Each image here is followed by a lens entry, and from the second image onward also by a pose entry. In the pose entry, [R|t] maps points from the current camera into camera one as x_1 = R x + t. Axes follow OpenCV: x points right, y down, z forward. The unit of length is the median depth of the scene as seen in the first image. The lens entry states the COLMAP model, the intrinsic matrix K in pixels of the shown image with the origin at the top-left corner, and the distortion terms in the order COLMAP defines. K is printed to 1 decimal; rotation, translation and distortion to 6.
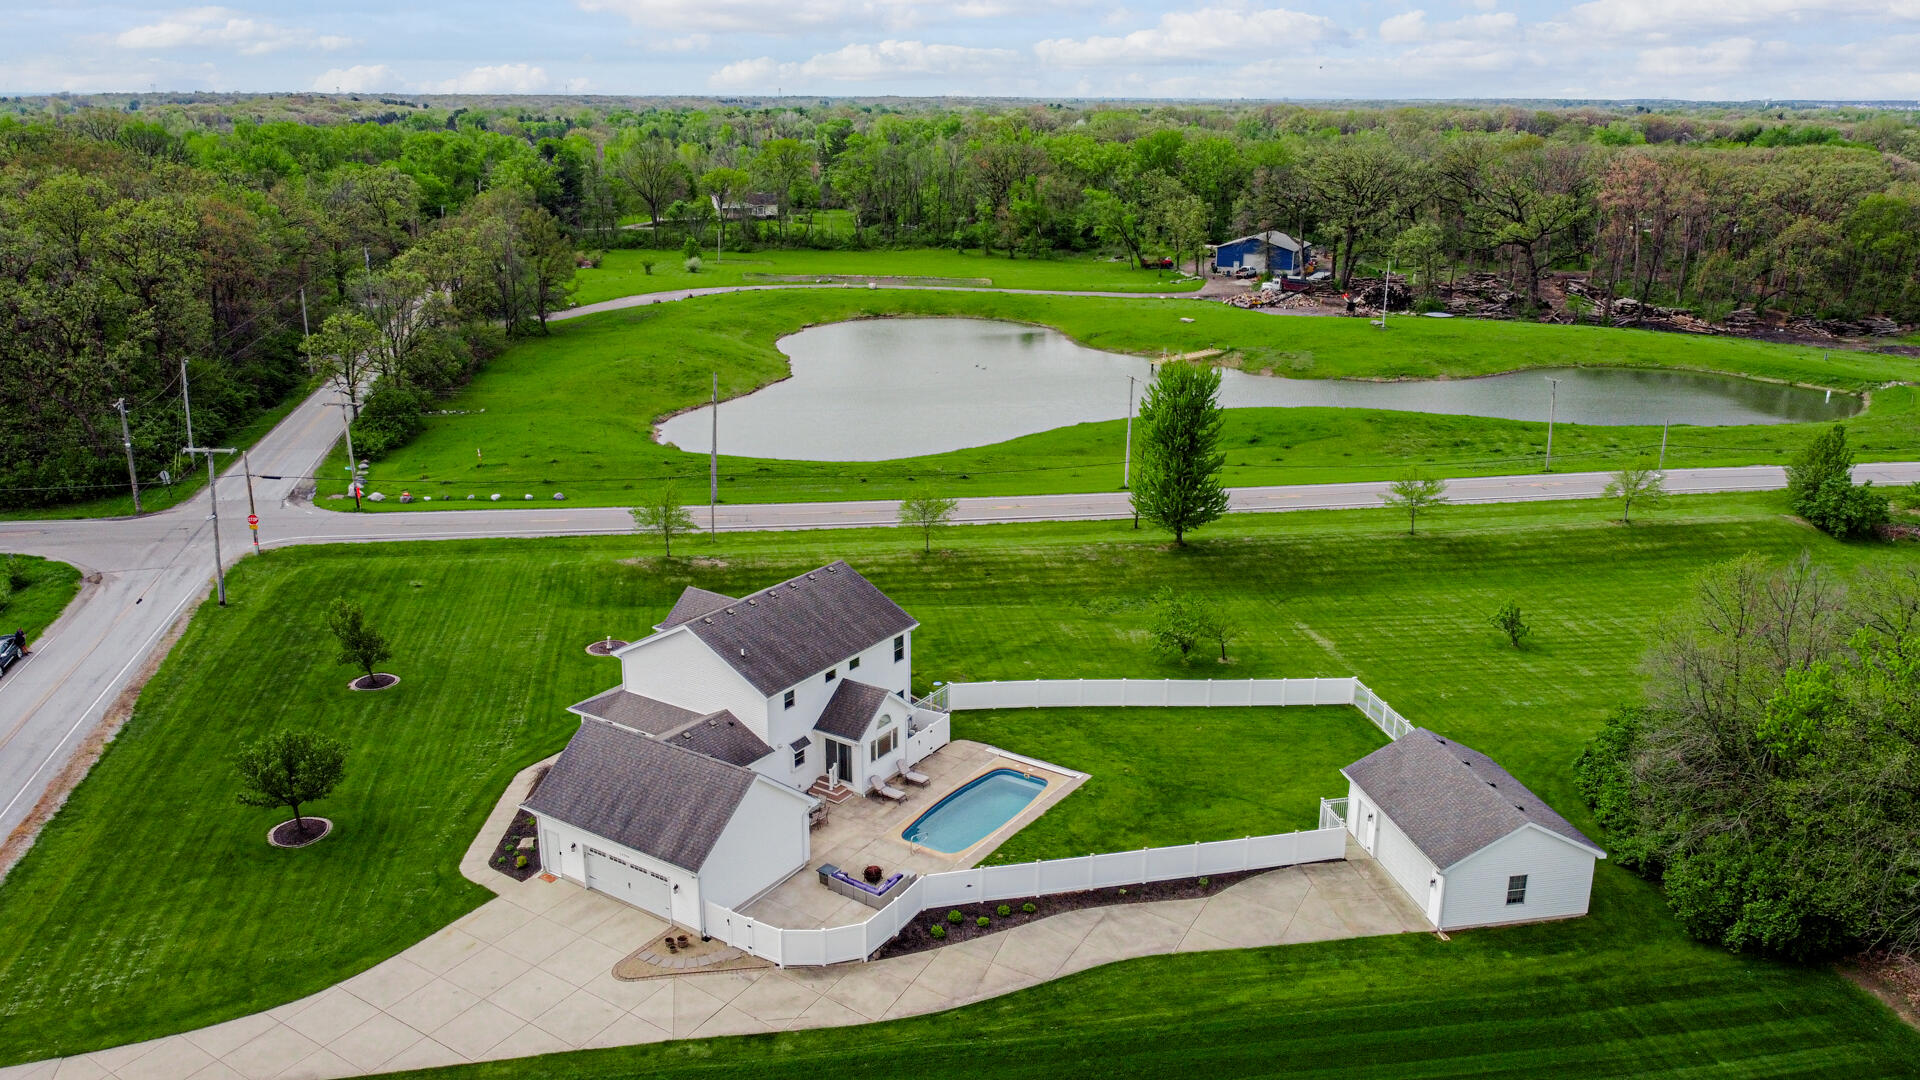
lens RADIAL K [[1453.2, 0, 960.0], [0, 1453.2, 540.0], [0, 0, 1]] dist [0.000016, -0.004444]
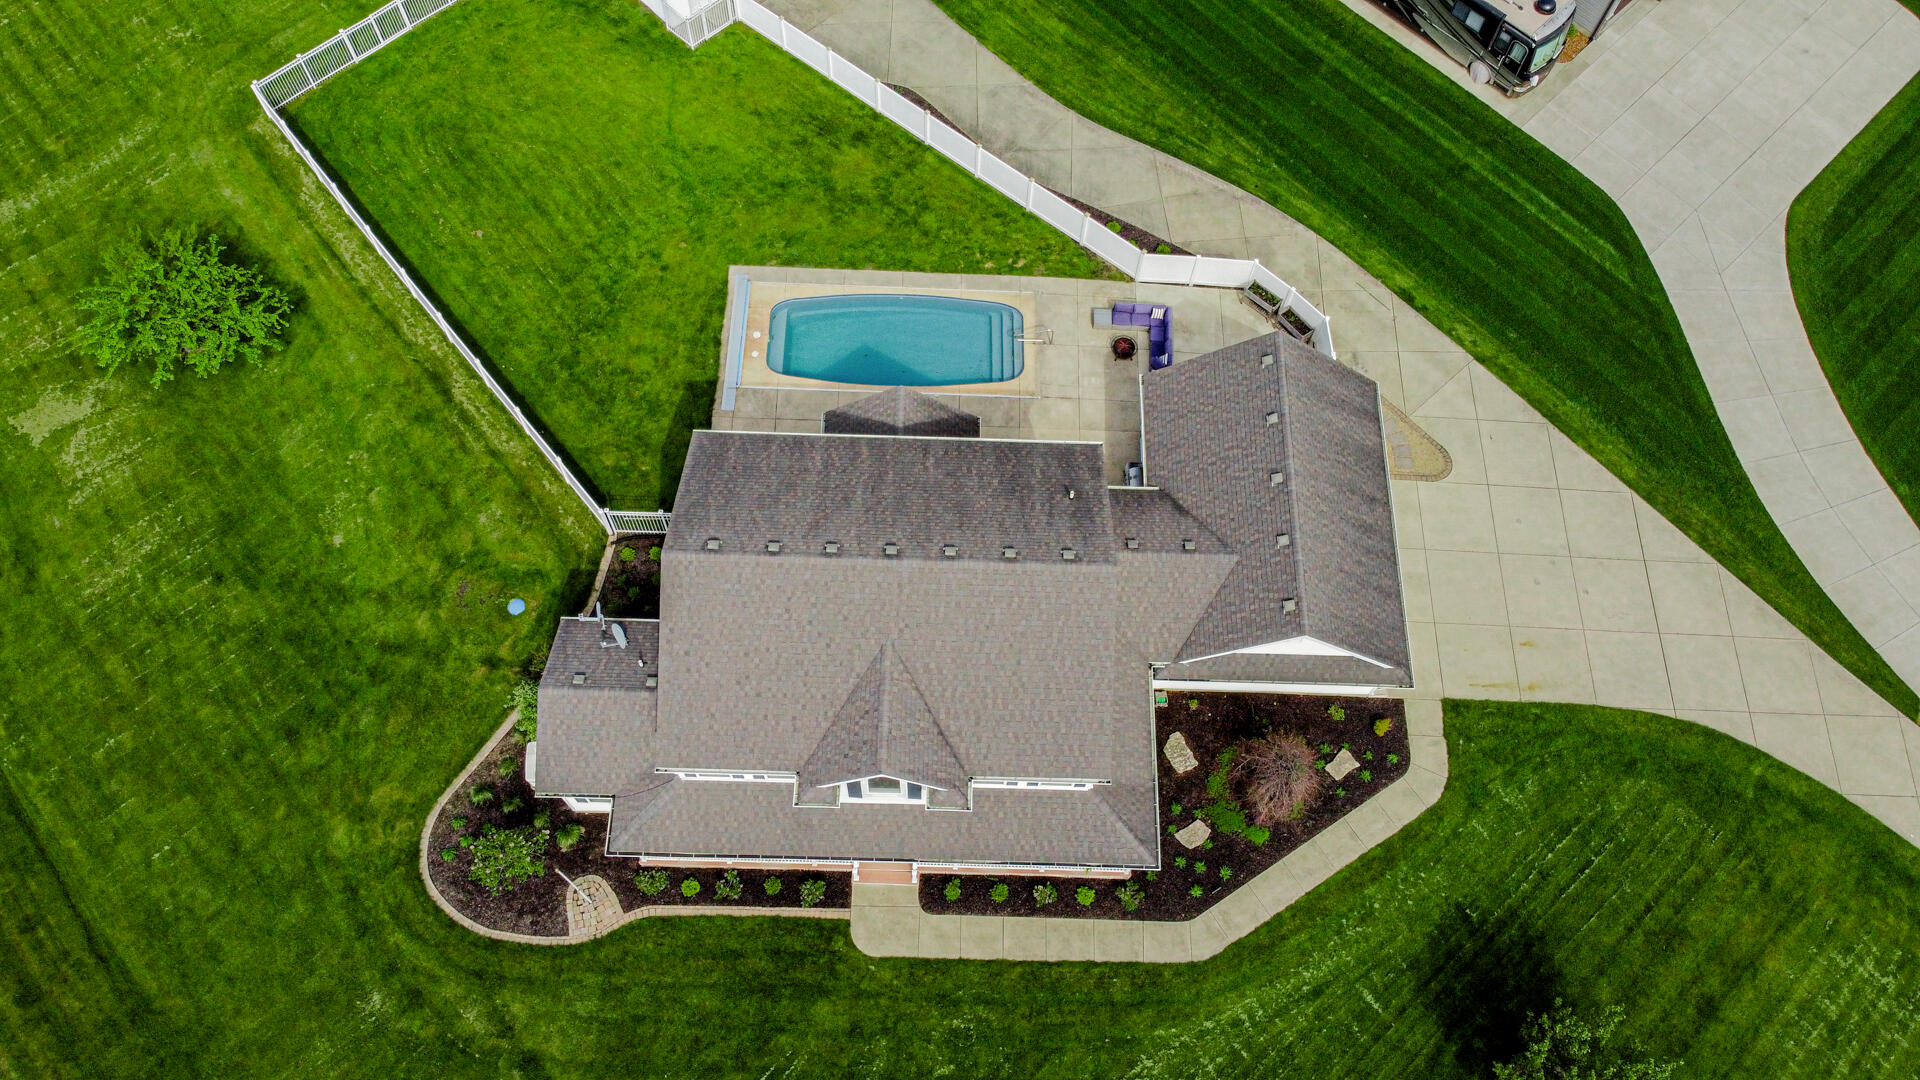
lens RADIAL K [[1453.2, 0, 960.0], [0, 1453.2, 540.0], [0, 0, 1]] dist [0.000016, -0.004444]
pose [[-0.539745, -0.770462, 0.339212, -0.361278], [0.218317, 0.261051, 0.940314, -0.514569], [-0.813027, 0.581585, 0.027304, 1.095291]]
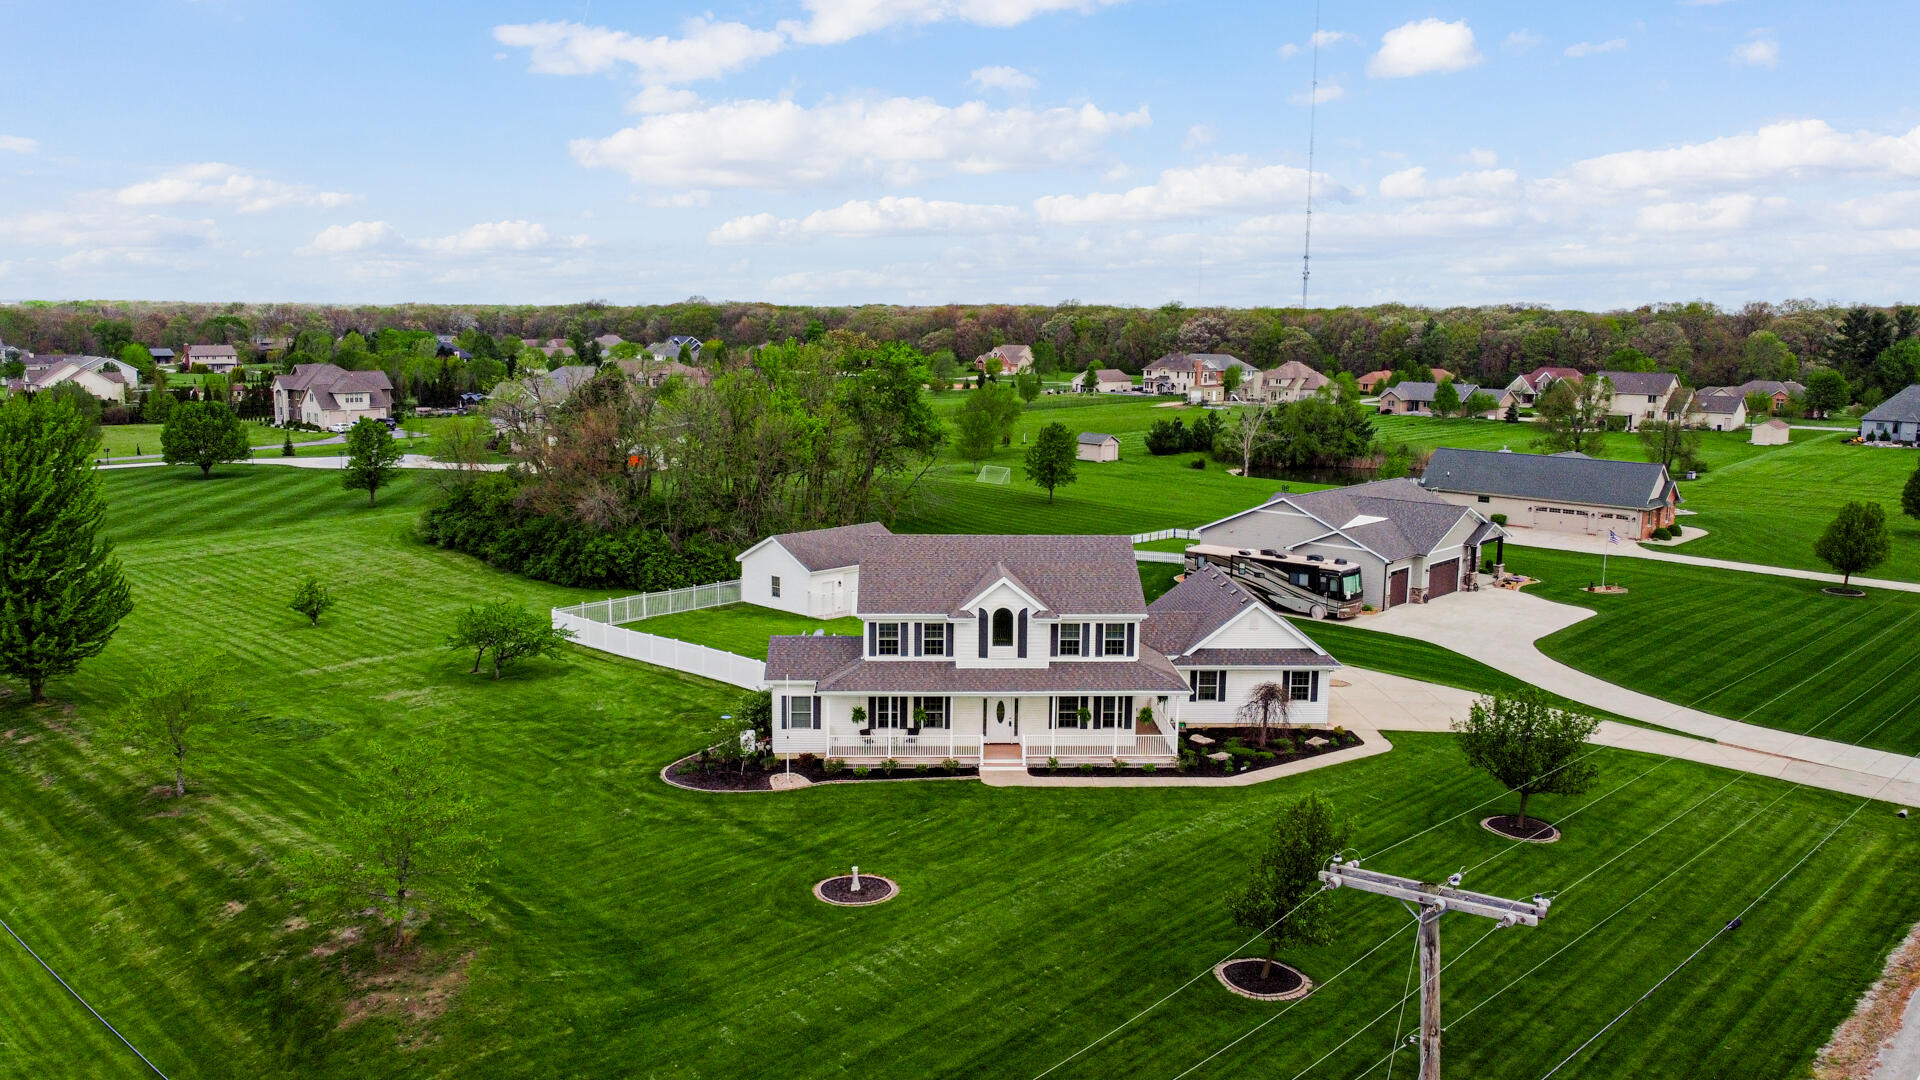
lens RADIAL K [[1453.2, 0, 960.0], [0, 1453.2, 540.0], [0, 0, 1]] dist [0.000016, -0.004444]
pose [[-0.587773, -0.135218, 0.797646, -0.934394], [0.226300, 0.919098, 0.322564, -0.285247], [-0.776731, 0.370102, -0.509621, 1.669632]]
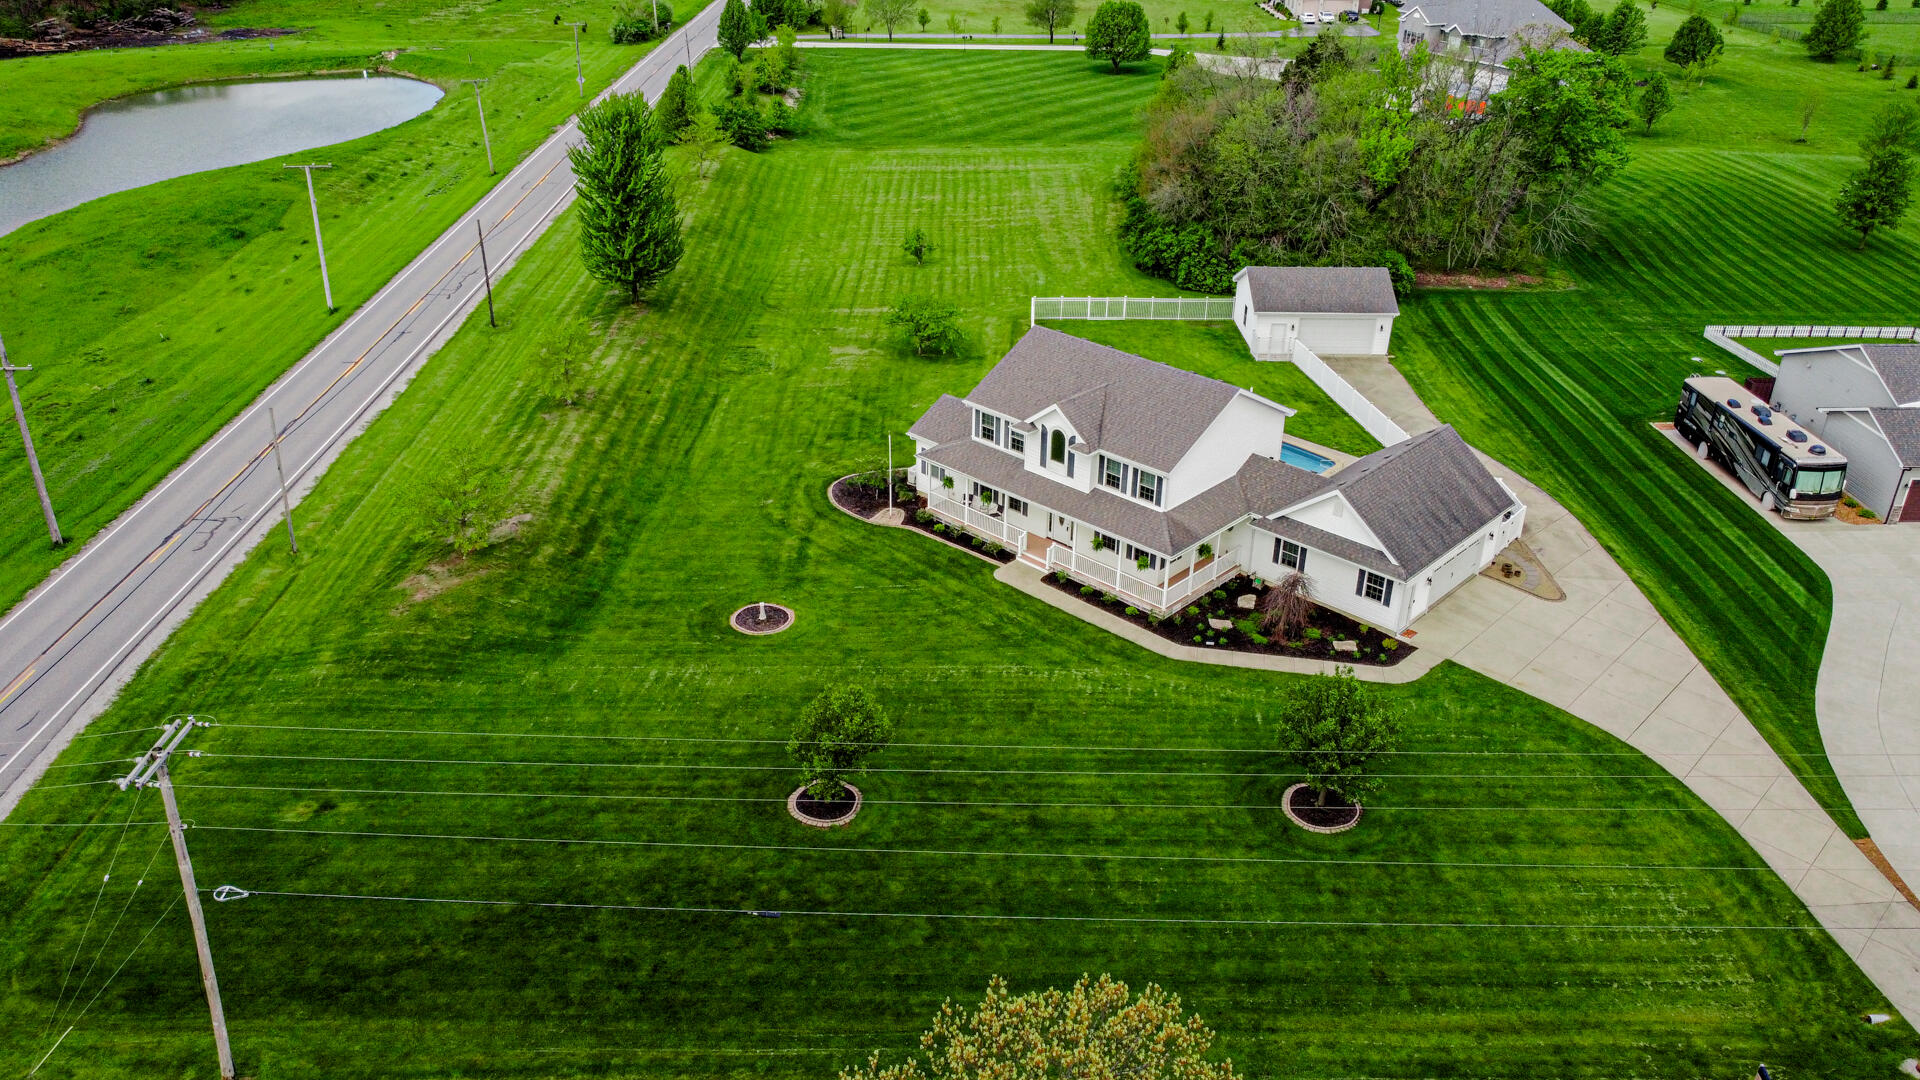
lens RADIAL K [[1453.2, 0, 960.0], [0, 1453.2, 540.0], [0, 0, 1]] dist [0.000016, -0.004444]
pose [[0.164183, -0.454019, 0.875734, -1.154515], [0.277506, 0.873186, 0.400671, -0.299692], [-0.946591, 0.177239, 0.269355, 0.997763]]
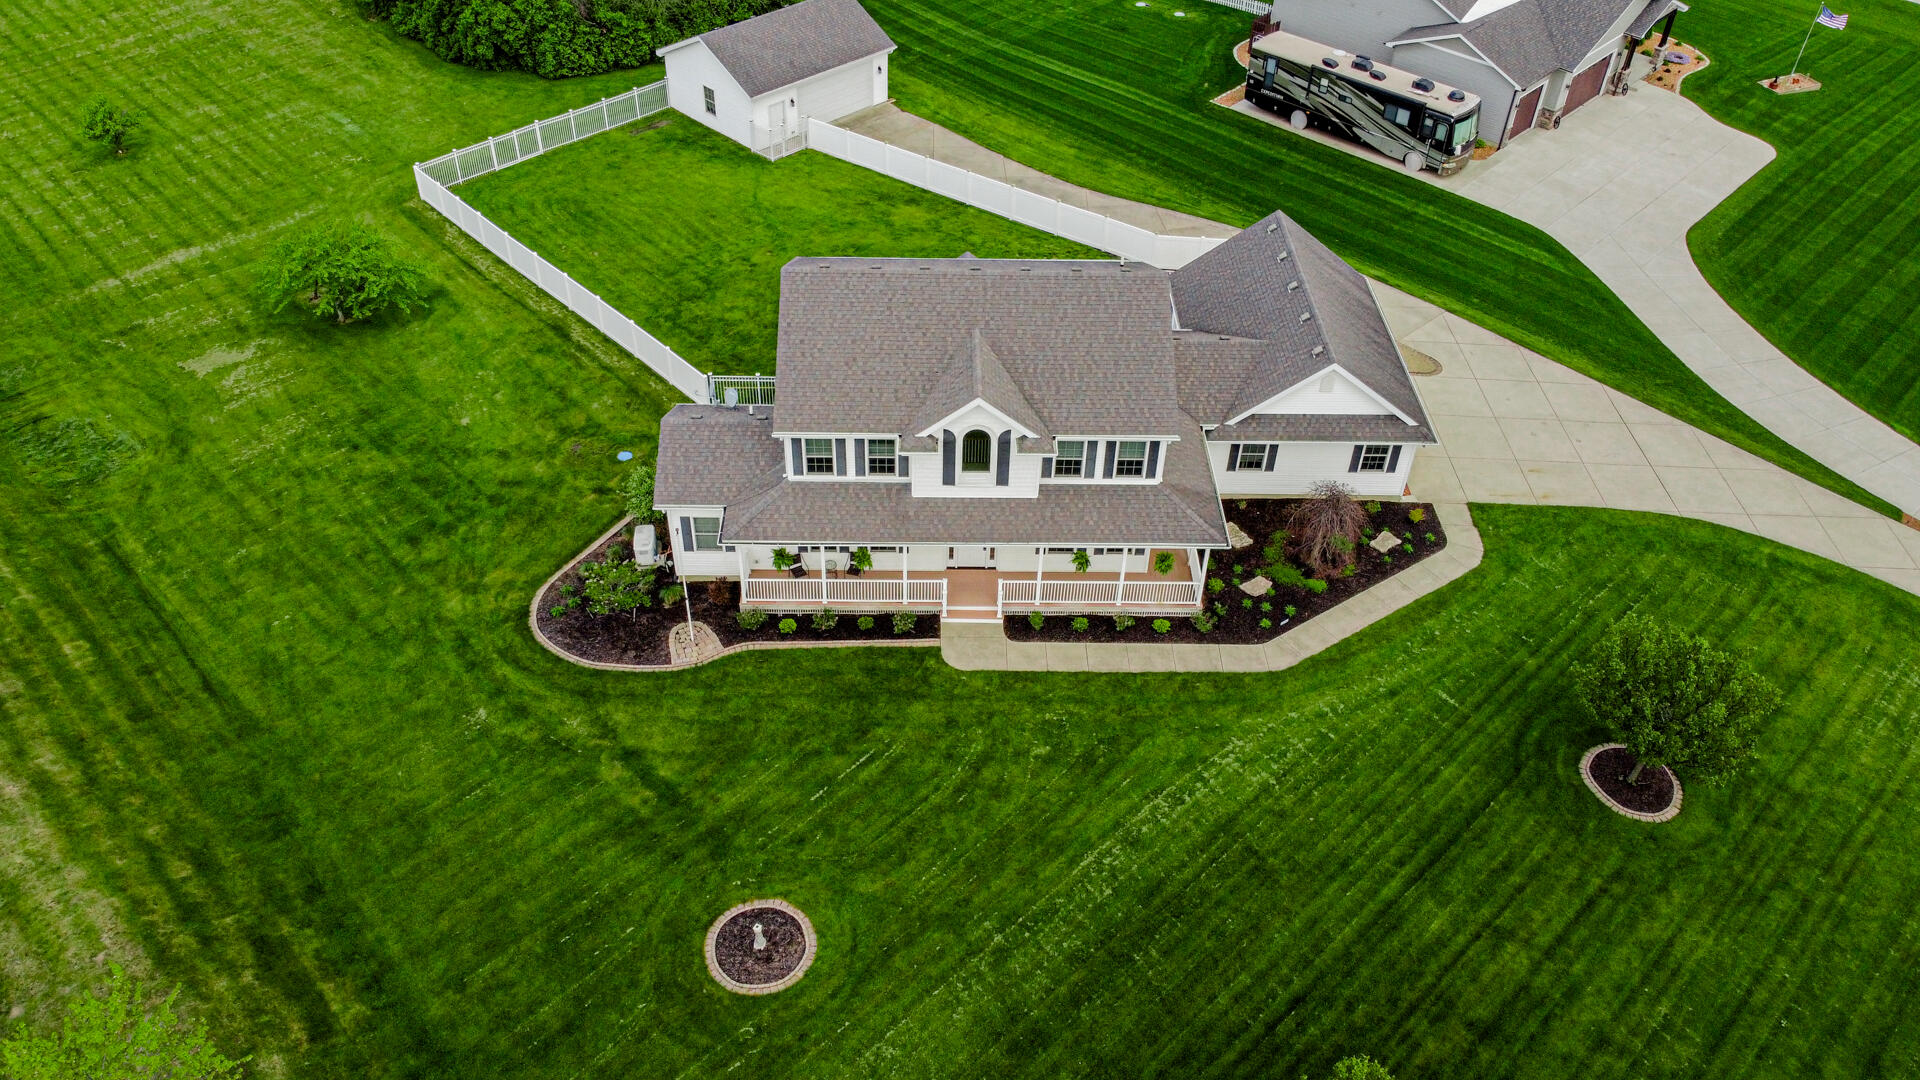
lens RADIAL K [[1453.2, 0, 960.0], [0, 1453.2, 540.0], [0, 0, 1]] dist [0.000016, -0.004444]
pose [[-0.567550, -0.551901, 0.610977, -0.645157], [0.218825, 0.614270, 0.758147, -0.412399], [-0.793727, 0.563984, -0.227859, 1.377765]]
